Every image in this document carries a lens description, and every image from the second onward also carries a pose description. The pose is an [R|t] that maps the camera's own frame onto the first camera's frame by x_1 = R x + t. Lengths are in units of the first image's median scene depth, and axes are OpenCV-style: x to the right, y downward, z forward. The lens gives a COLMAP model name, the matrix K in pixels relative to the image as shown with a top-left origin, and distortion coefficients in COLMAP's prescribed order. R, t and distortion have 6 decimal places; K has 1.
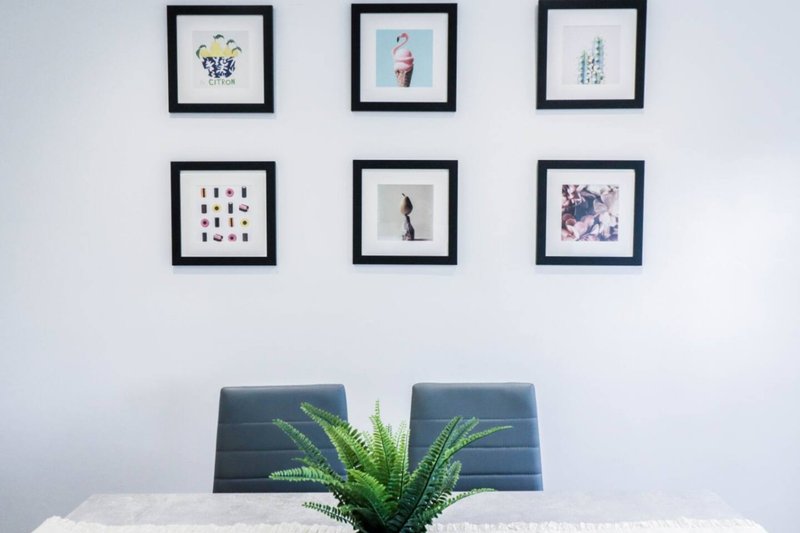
lens RADIAL K [[374.3, 0, 404.0], [0, 374.3, 251.6], [0, 0, 1]] dist [0.001697, -0.013803]
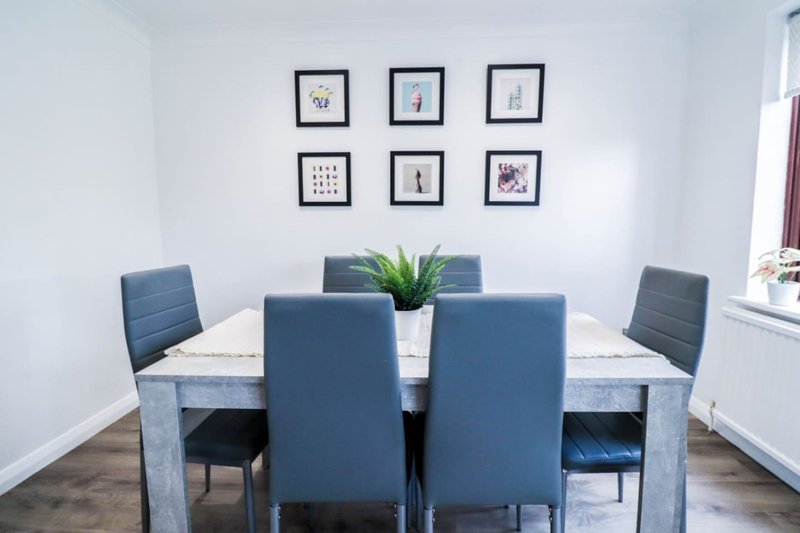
lens RADIAL K [[401.7, 0, 400.0], [0, 401.7, 266.5], [0, 0, 1]] dist [-0.015589, 0.000045]
pose [[0.997961, 0.009847, -0.063061, 0.051640], [-0.003908, 0.995600, 0.093625, 0.156576], [0.063706, -0.093188, 0.993608, -1.123936]]
